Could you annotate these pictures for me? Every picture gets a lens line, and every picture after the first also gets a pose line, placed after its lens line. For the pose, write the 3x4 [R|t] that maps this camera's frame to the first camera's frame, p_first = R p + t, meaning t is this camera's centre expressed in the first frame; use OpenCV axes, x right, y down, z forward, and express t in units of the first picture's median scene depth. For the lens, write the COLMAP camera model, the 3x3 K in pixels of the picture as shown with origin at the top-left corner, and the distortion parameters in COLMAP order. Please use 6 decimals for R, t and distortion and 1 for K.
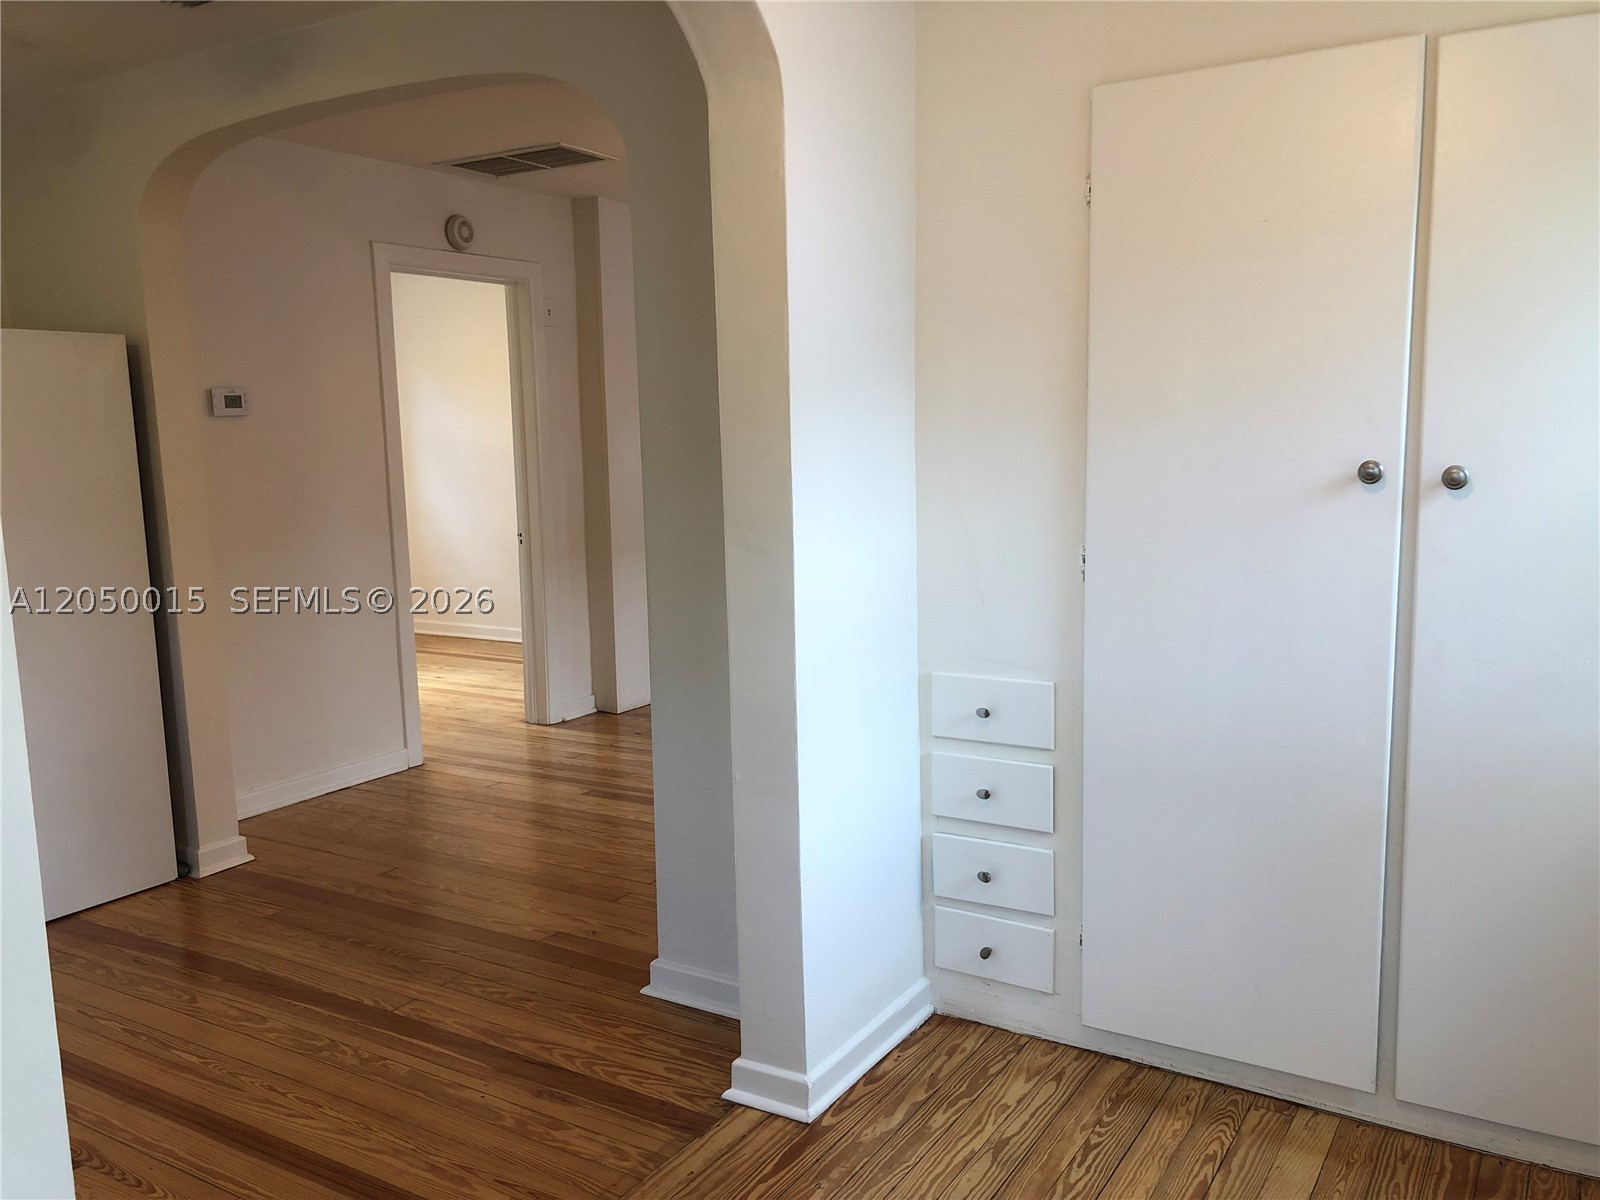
lens RADIAL K [[1321.0, 0, 799.3], [0, 1321.0, 602.5], [0, 0, 1]] dist [0.060549, -0.050114]
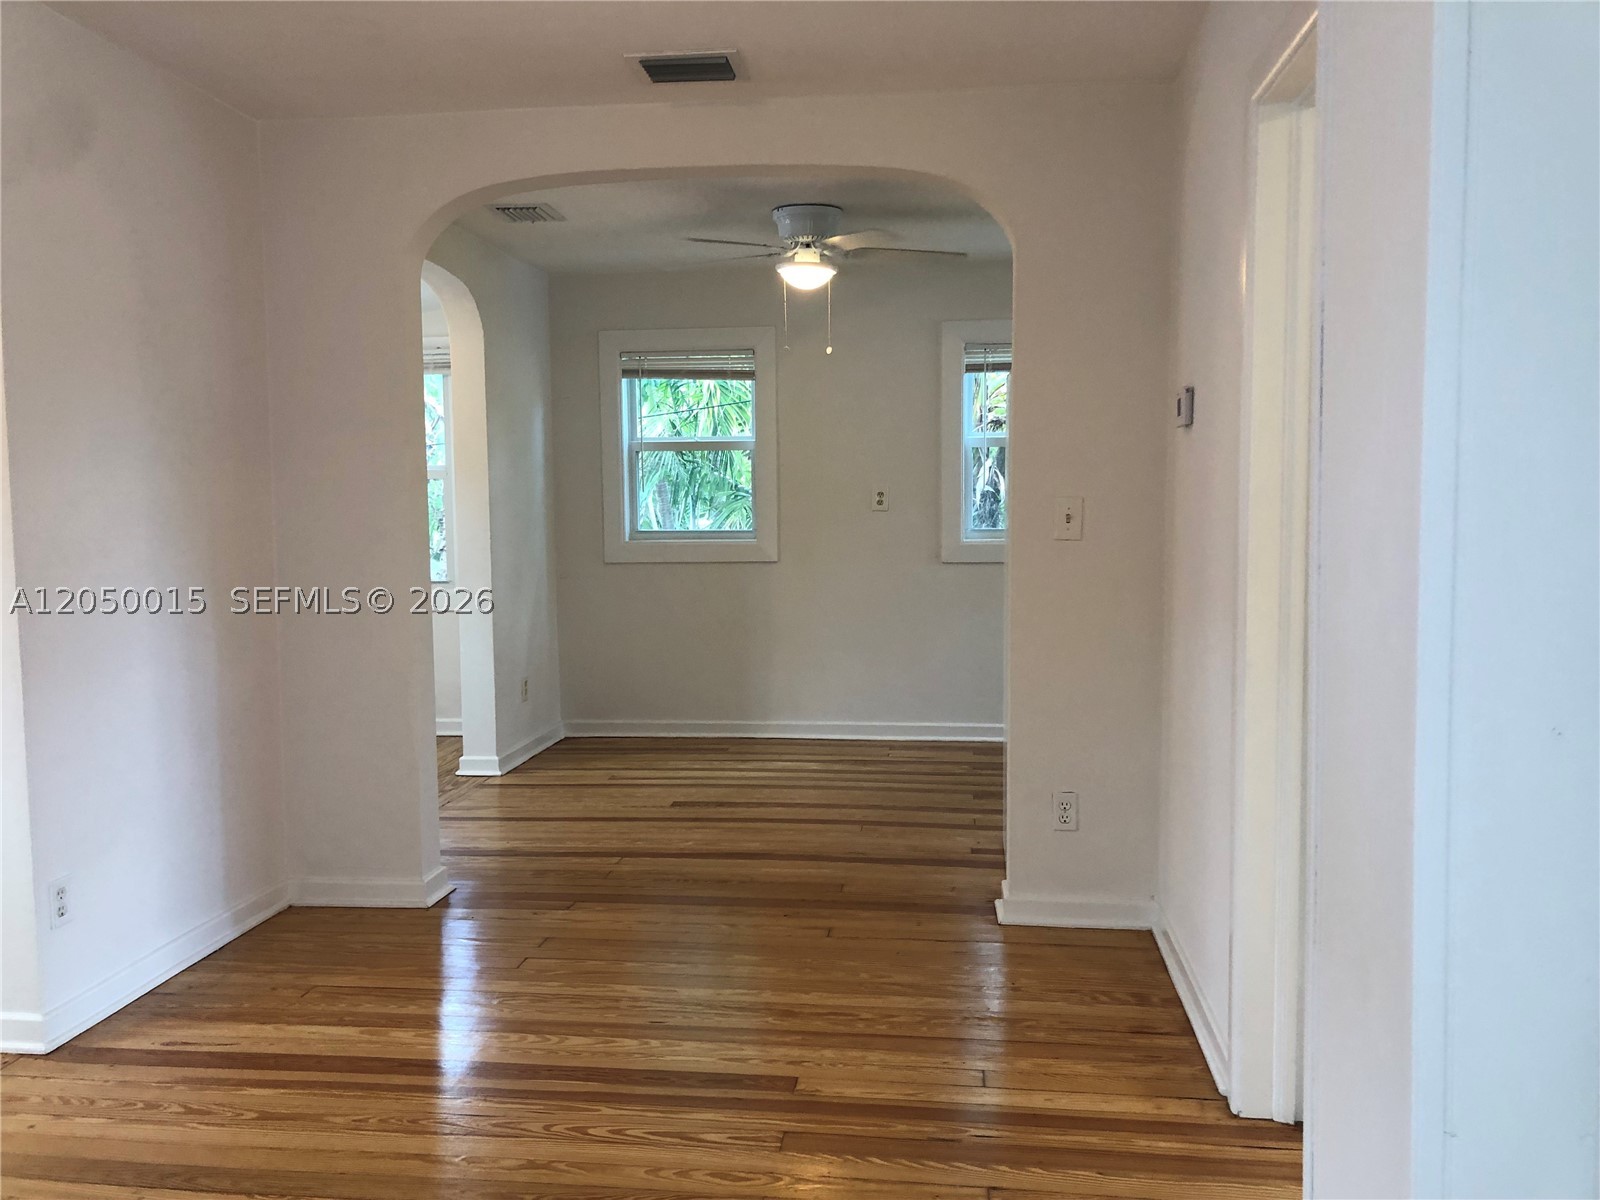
lens RADIAL K [[1321.0, 0, 793.9], [0, 1321.0, 601.0], [0, 0, 1]] dist [0.060549, -0.050114]
pose [[-0.913030, 0.066895, -0.402370, 0.067917], [-0.025361, 0.975241, 0.219685, -0.221301], [0.407104, 0.210783, -0.888728, 1.742324]]
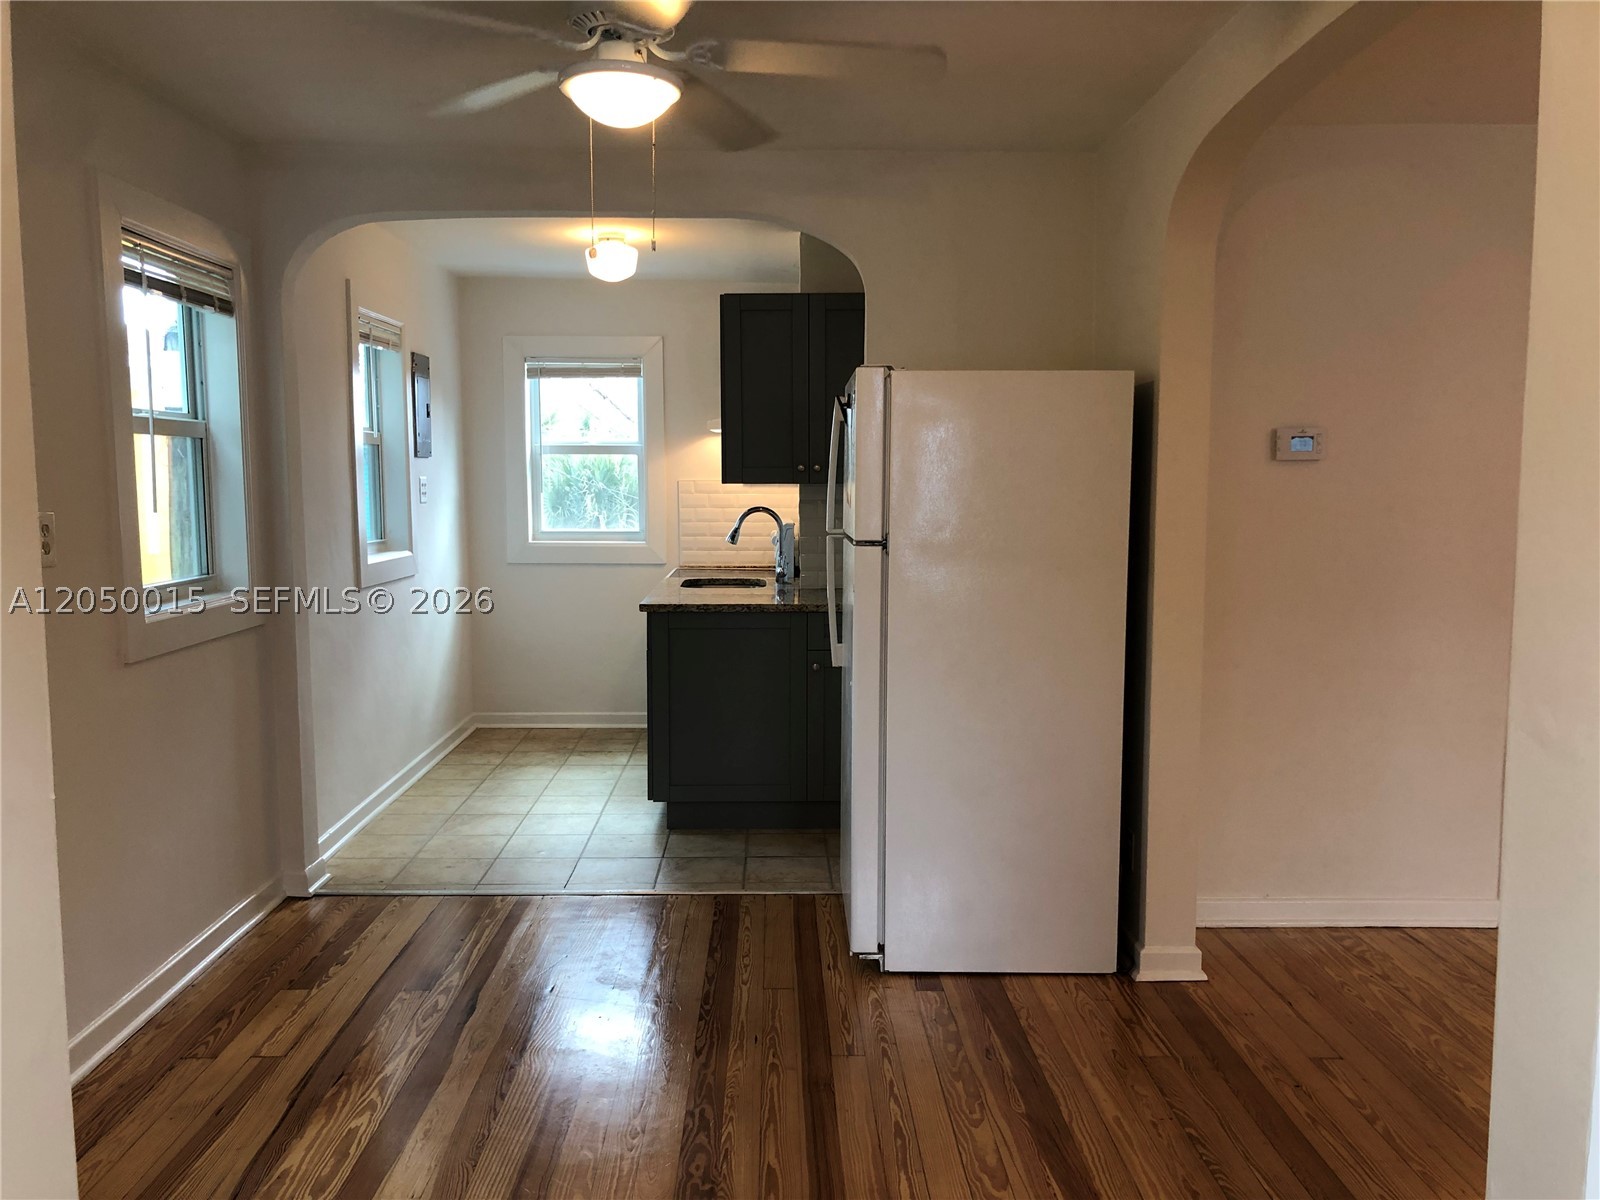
lens RADIAL K [[1321.0, 0, 802.4], [0, 1321.0, 615.8], [0, 0, 1]] dist [0.060549, -0.050114]
pose [[0.544339, 0.111307, -0.831448, 0.134049], [-0.129482, 0.990428, 0.047819, -0.045605], [0.828812, 0.081627, 0.553541, 0.305894]]
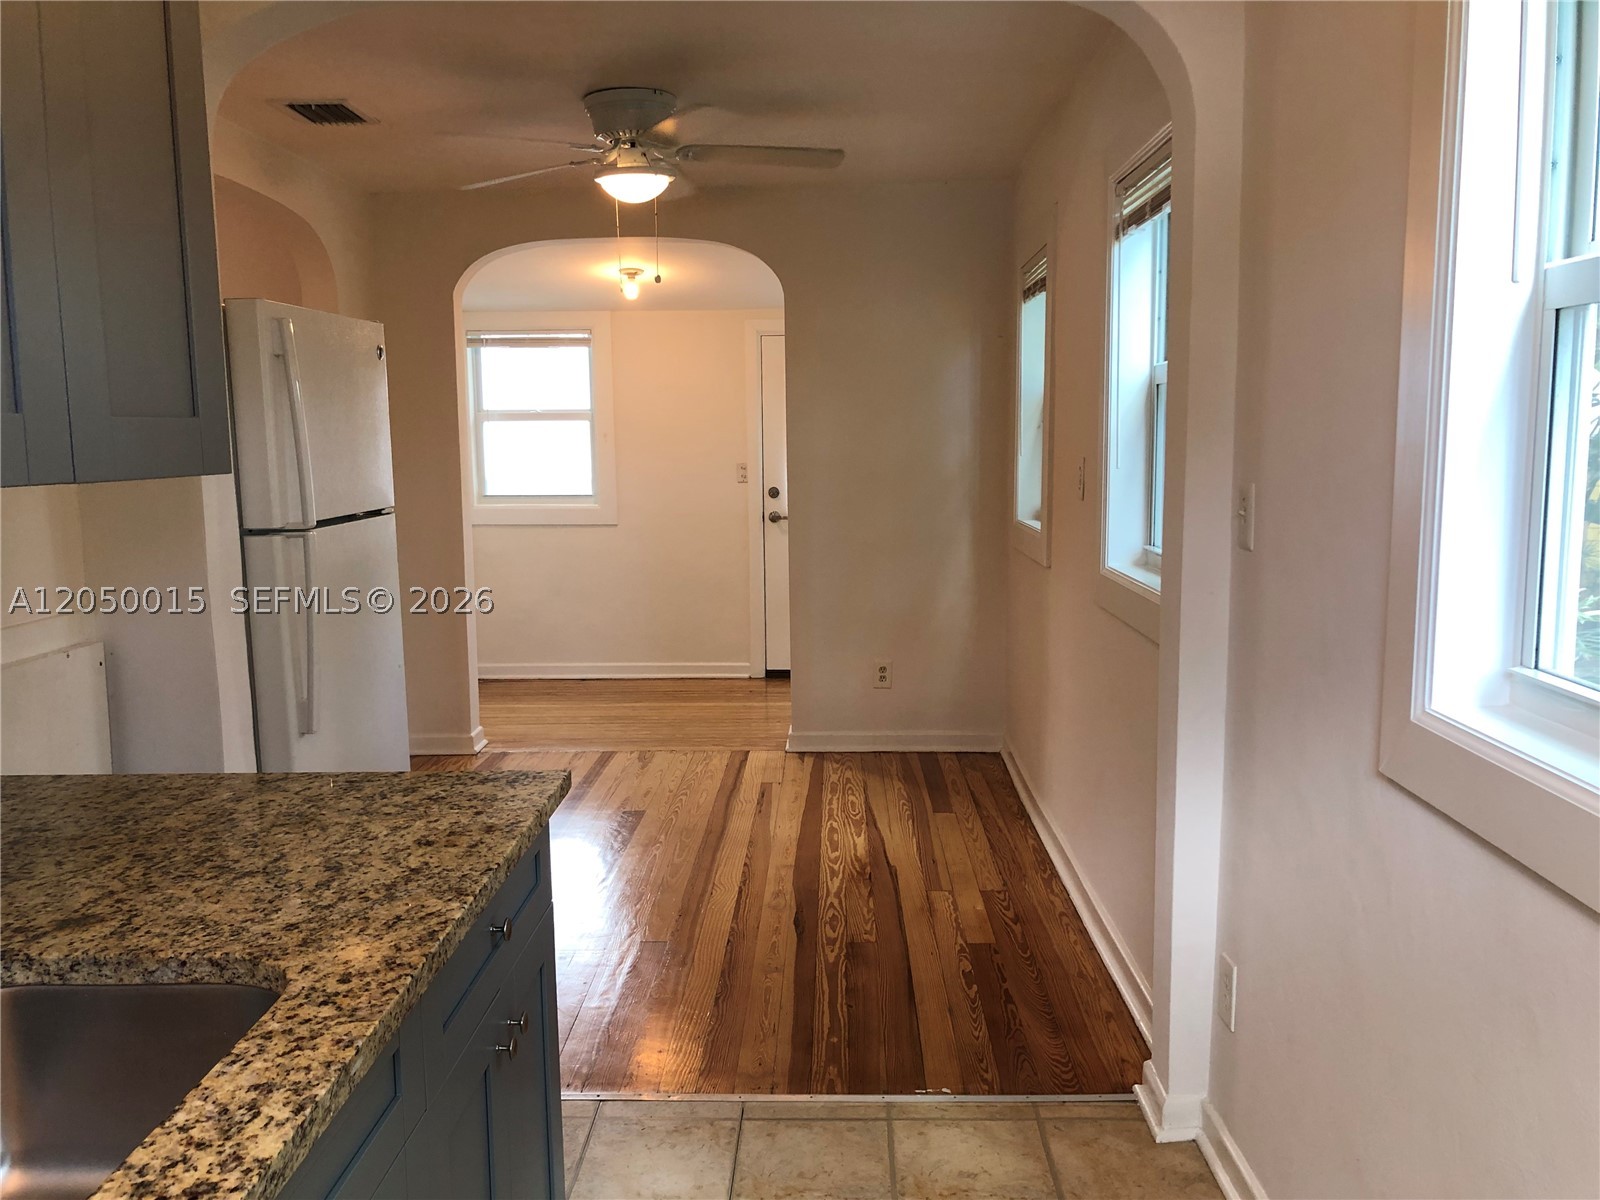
lens RADIAL K [[1321.0, 0, 800.0], [0, 1321.0, 603.8], [0, 0, 1]] dist [0.060549, -0.050114]
pose [[-0.498773, -0.084233, 0.862630, -1.364708], [0.146861, 0.972662, 0.179892, -0.107354], [-0.854200, 0.216412, -0.472767, 0.975579]]
